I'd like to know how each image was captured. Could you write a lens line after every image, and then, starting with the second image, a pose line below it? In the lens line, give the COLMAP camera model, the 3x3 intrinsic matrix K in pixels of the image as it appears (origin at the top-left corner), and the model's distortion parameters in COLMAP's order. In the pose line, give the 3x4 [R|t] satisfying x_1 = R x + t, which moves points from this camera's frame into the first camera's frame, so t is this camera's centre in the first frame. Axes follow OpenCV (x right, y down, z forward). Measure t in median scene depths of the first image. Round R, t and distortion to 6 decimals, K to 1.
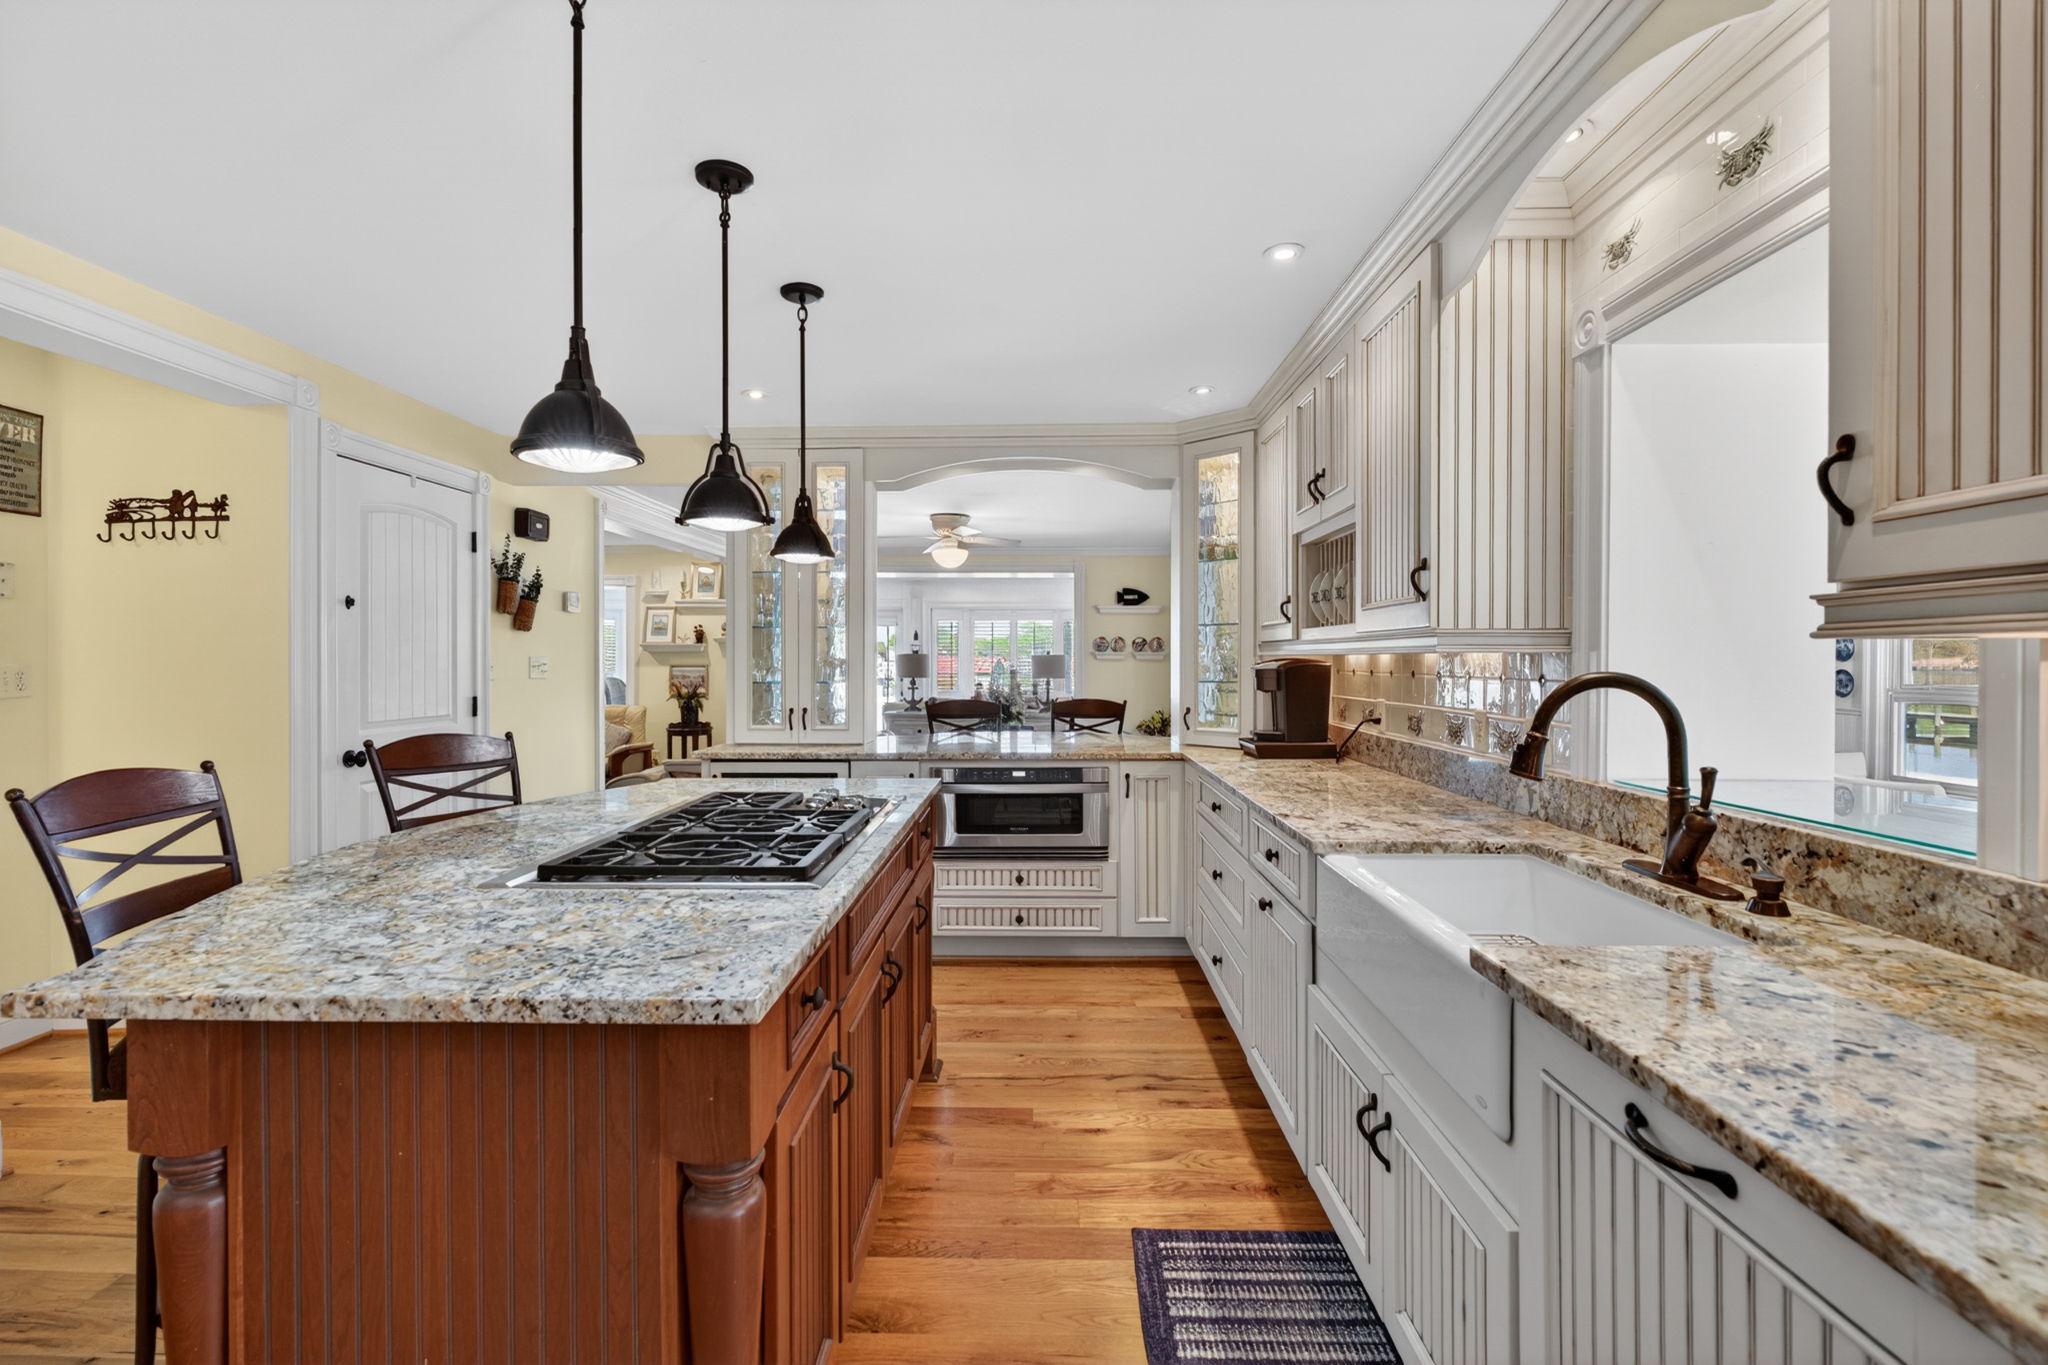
lens RADIAL K [[925.3, 0, 1017.4], [0, 925.3, 663.1], [0, 0, 1]] dist [-0.004557, 0.000875]
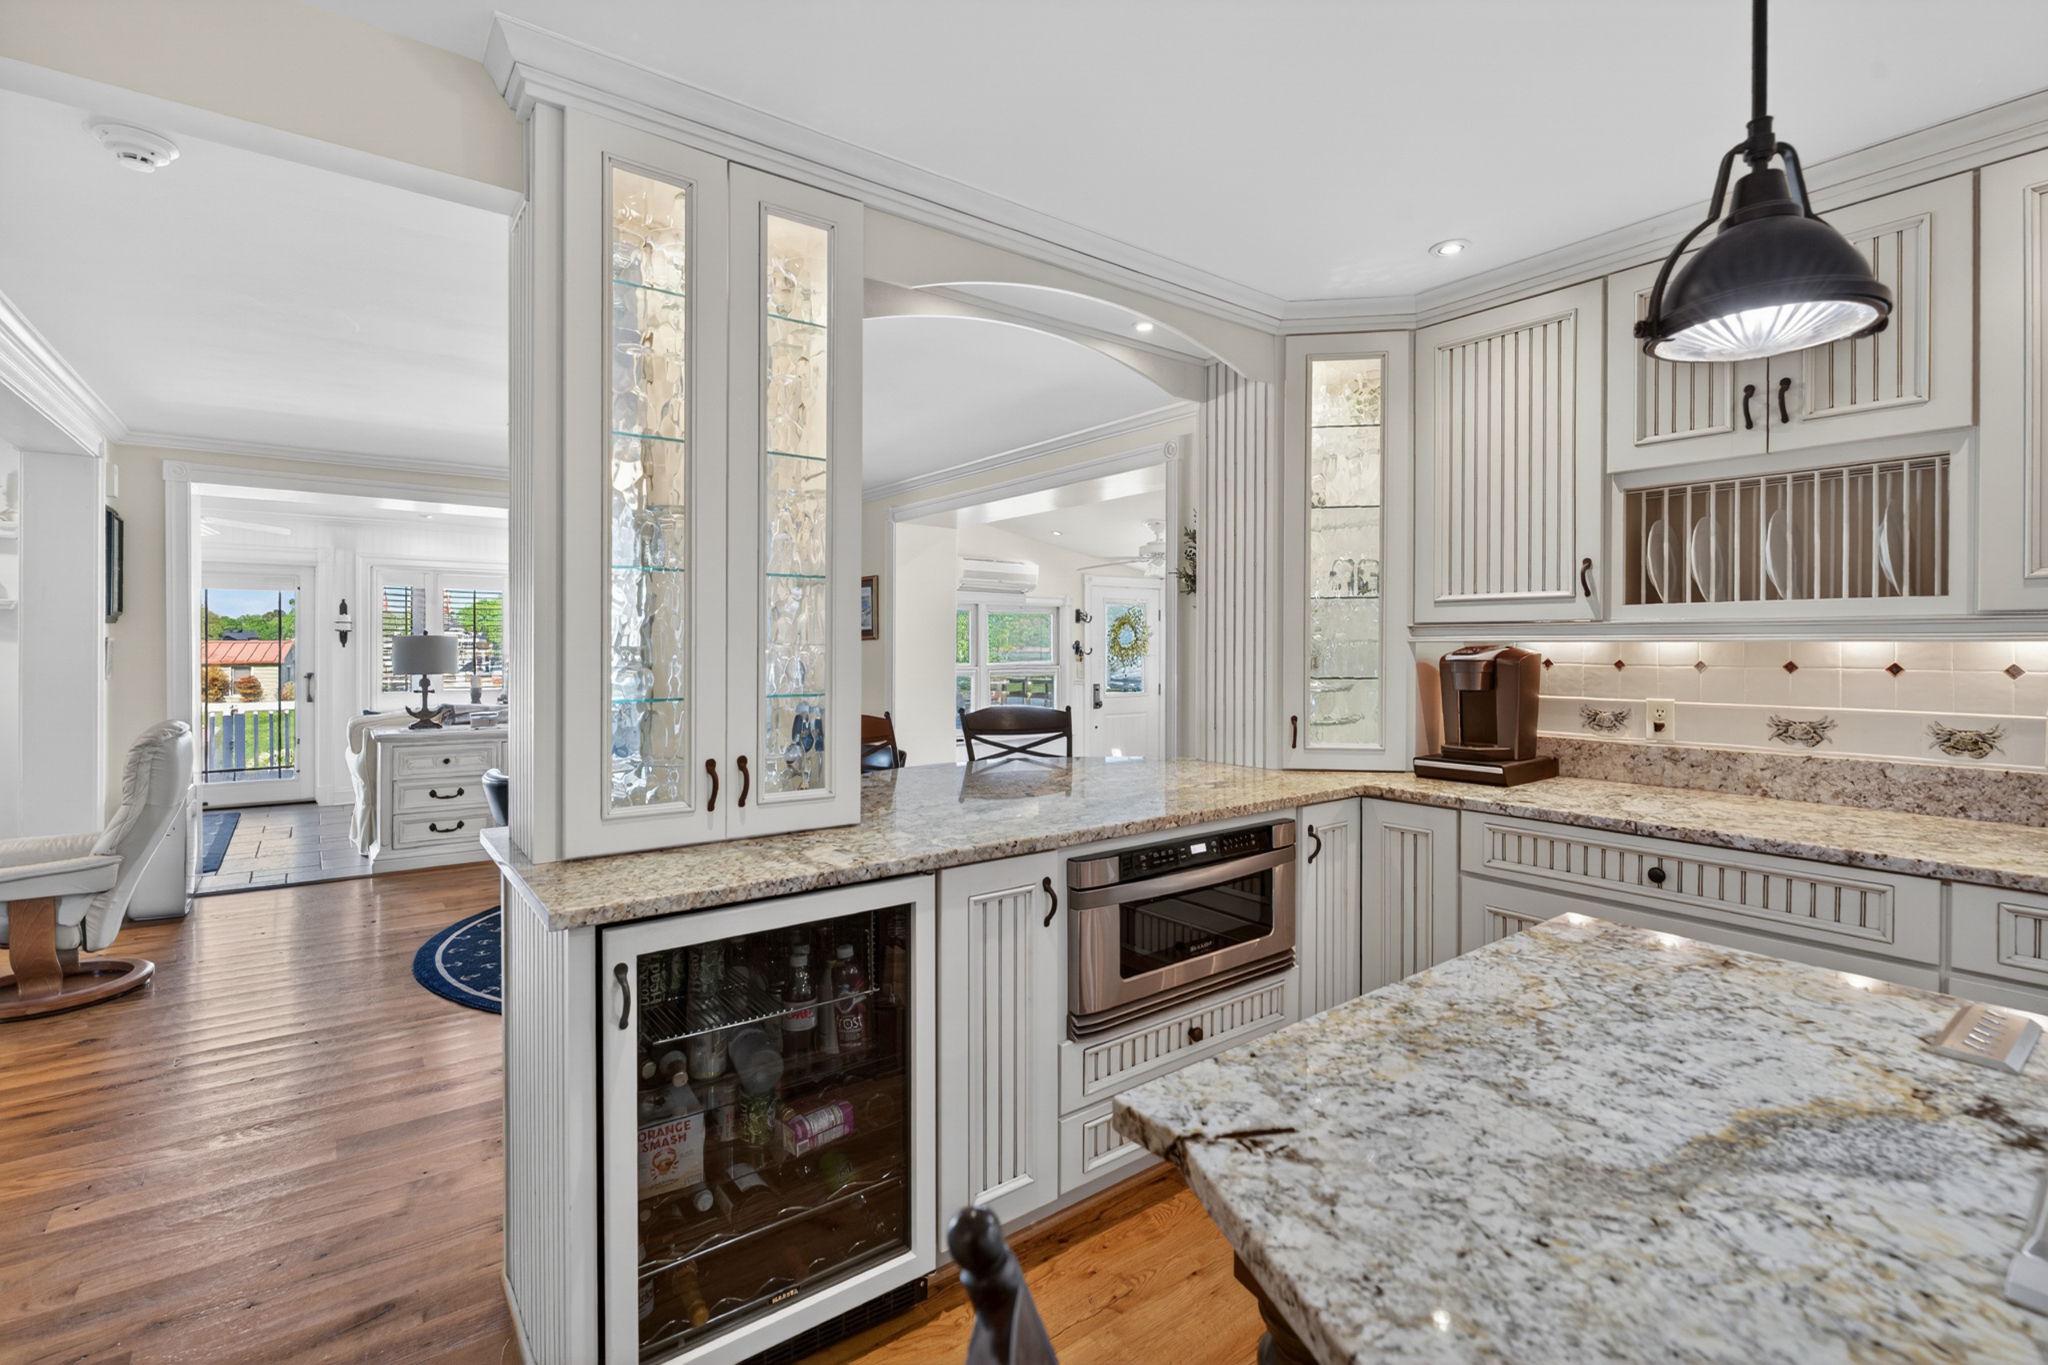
lens RADIAL K [[925.3, 0, 1025.9], [0, 925.3, 655.0], [0, 0, 1]] dist [-0.004557, 0.000875]
pose [[0.777488, -0.004355, 0.628883, -0.636342], [-0.000098, 0.999975, 0.007046, -0.004285], [-0.628898, -0.005540, 0.777468, 0.910964]]
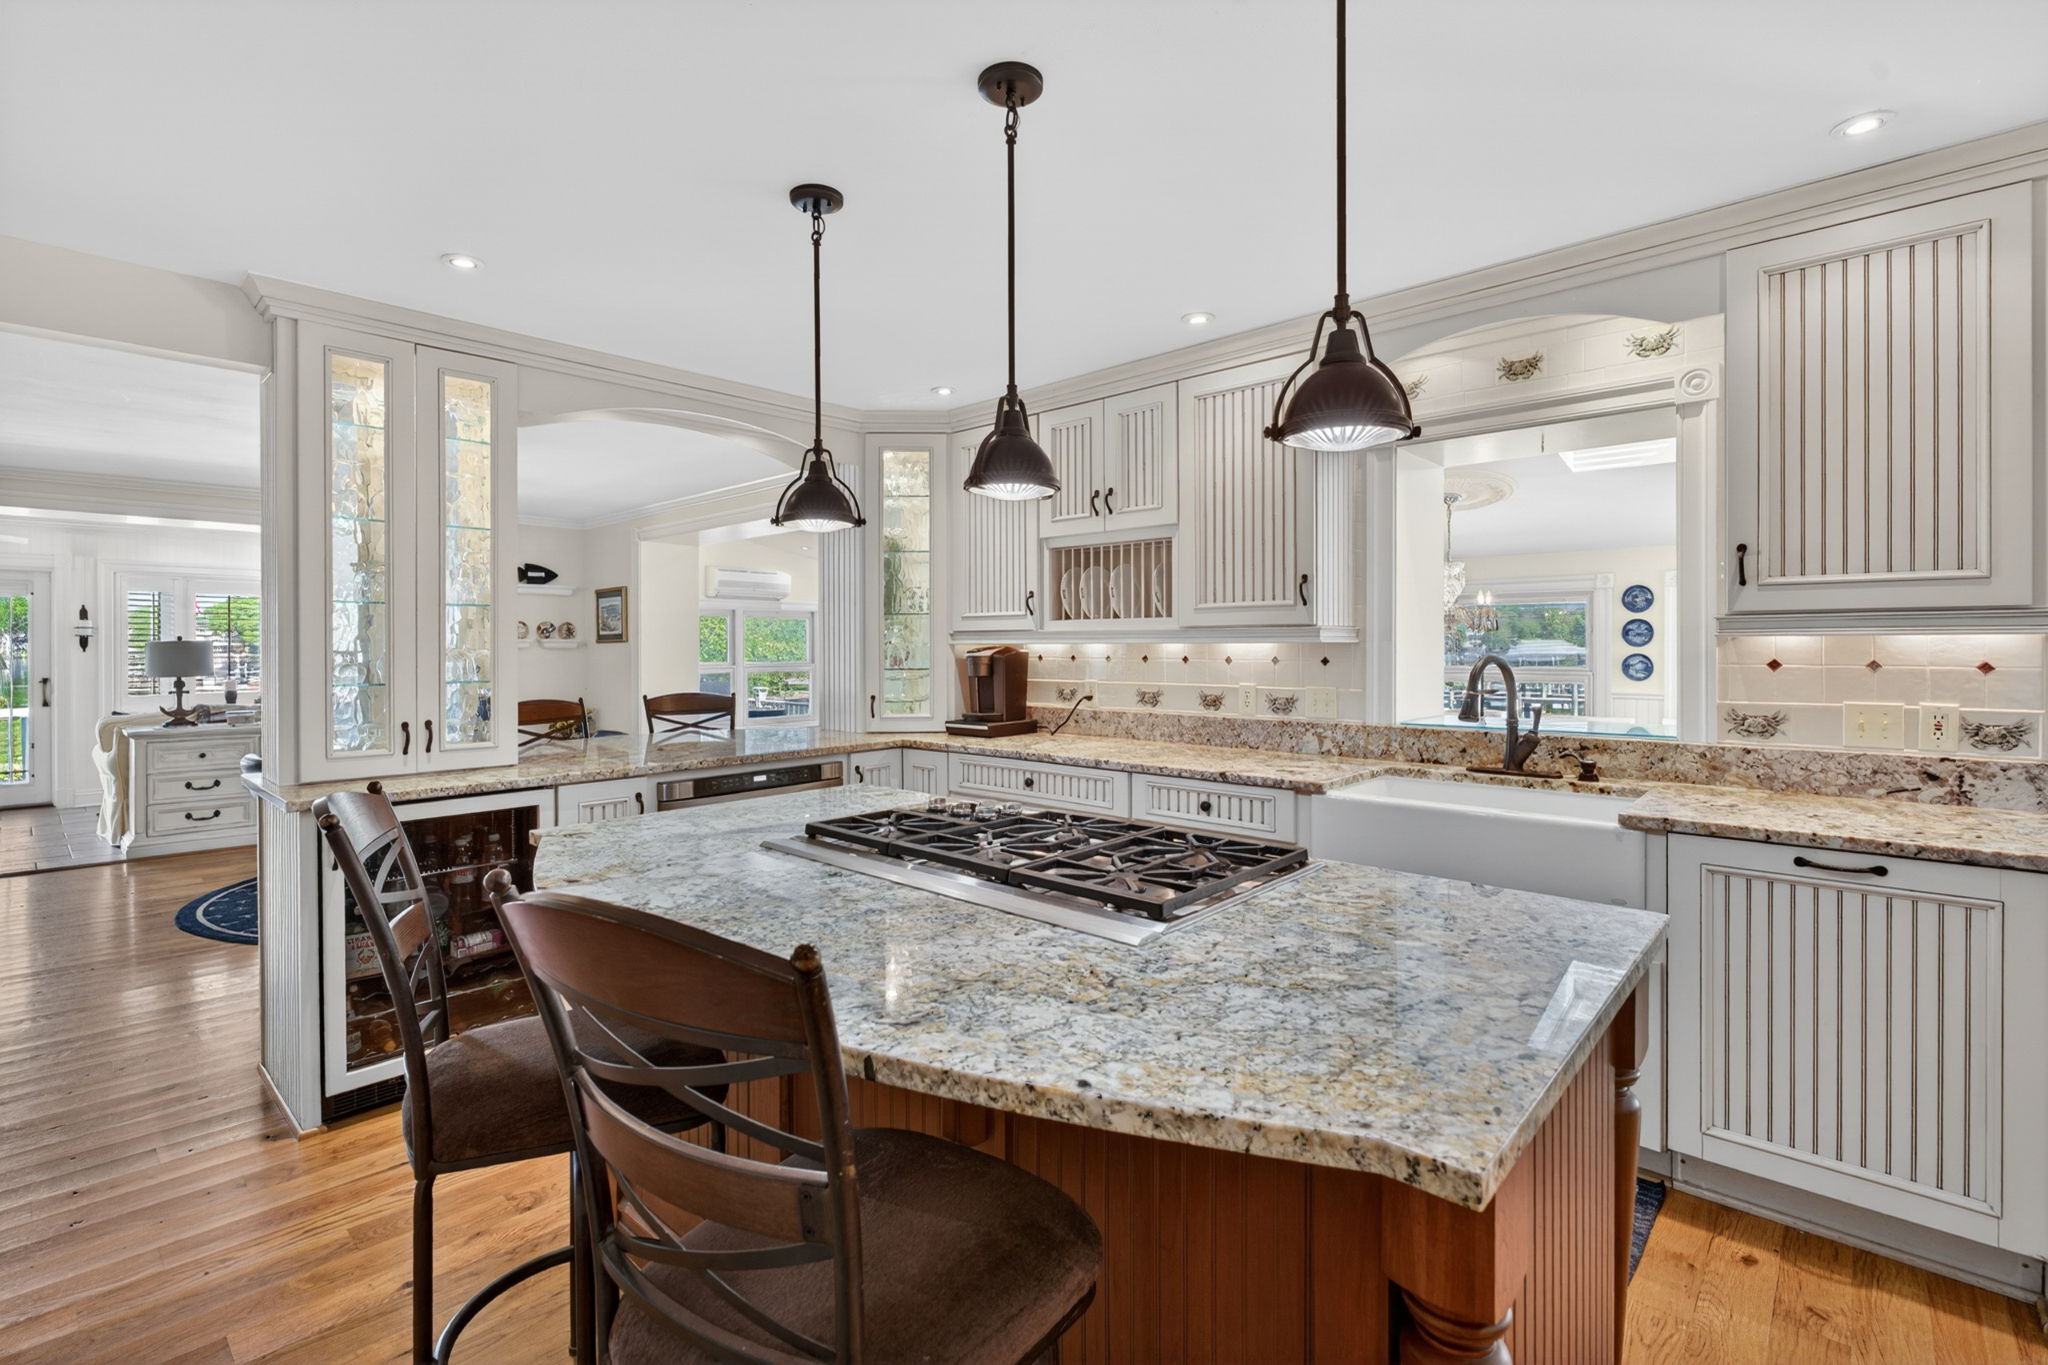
lens RADIAL K [[925.3, 0, 1025.7], [0, 925.3, 650.6], [0, 0, 1]] dist [-0.004557, 0.000875]
pose [[0.655411, -0.006613, 0.755243, -0.728035], [0.005897, 0.999976, 0.003639, -0.005681], [-0.755249, 0.002069, 0.655434, 0.329800]]
